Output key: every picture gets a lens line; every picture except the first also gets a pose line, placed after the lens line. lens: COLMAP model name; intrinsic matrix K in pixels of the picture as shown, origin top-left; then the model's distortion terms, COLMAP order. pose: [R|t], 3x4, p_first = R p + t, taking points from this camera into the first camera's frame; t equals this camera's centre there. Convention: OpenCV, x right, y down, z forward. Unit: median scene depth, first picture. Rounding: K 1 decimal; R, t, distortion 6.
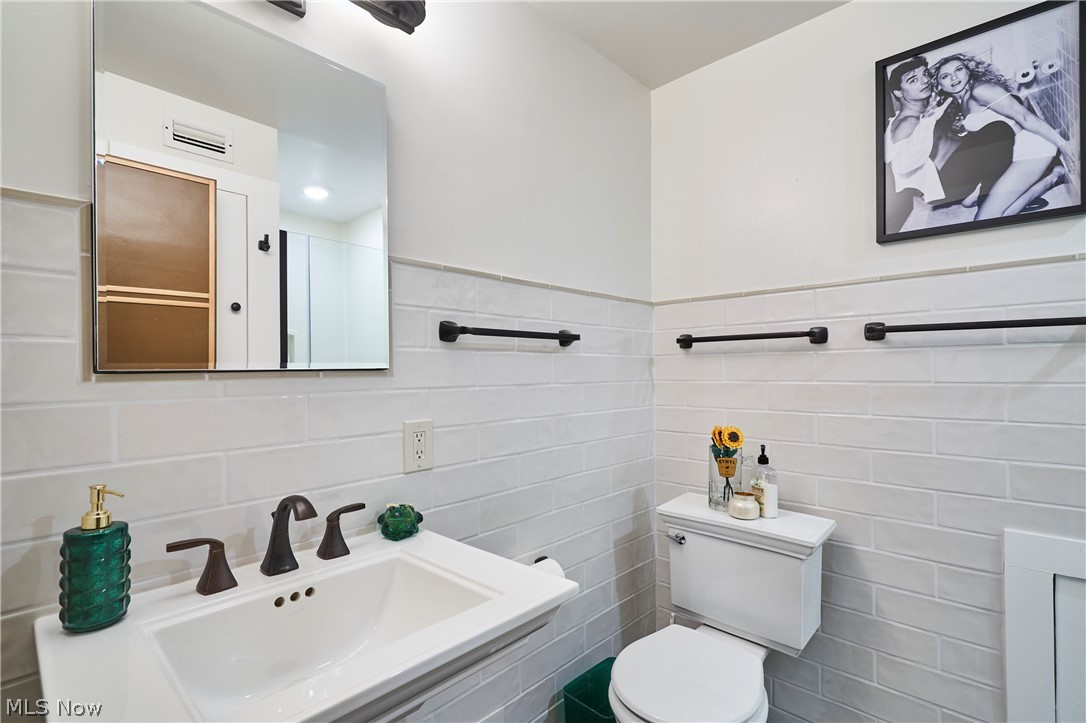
lens RADIAL K [[502.6, 0, 541.4], [0, 502.6, 367.0], [0, 0, 1]] dist [0.000951, 0.000688]
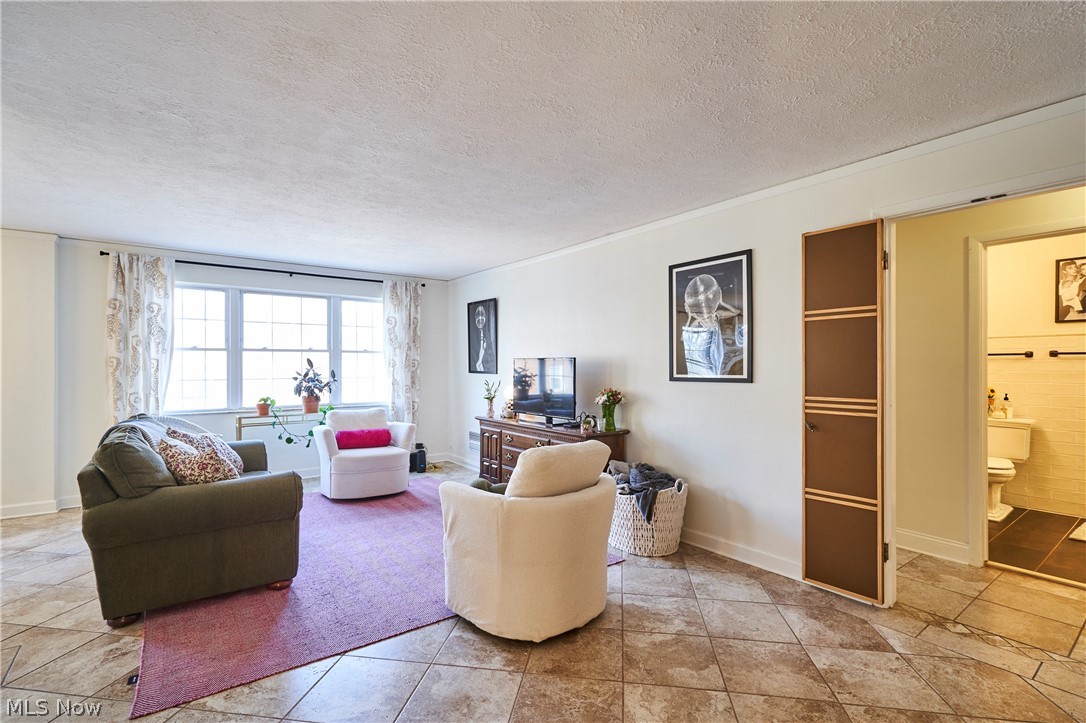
lens RADIAL K [[502.6, 0, 538.0], [0, 502.6, 364.1], [0, 0, 1]] dist [0.000951, 0.000688]
pose [[0.985960, 0.012398, -0.166518, -1.783414], [-0.012107, 0.999923, 0.002764, 0.015629], [0.166539, -0.000709, 0.986035, -2.355009]]
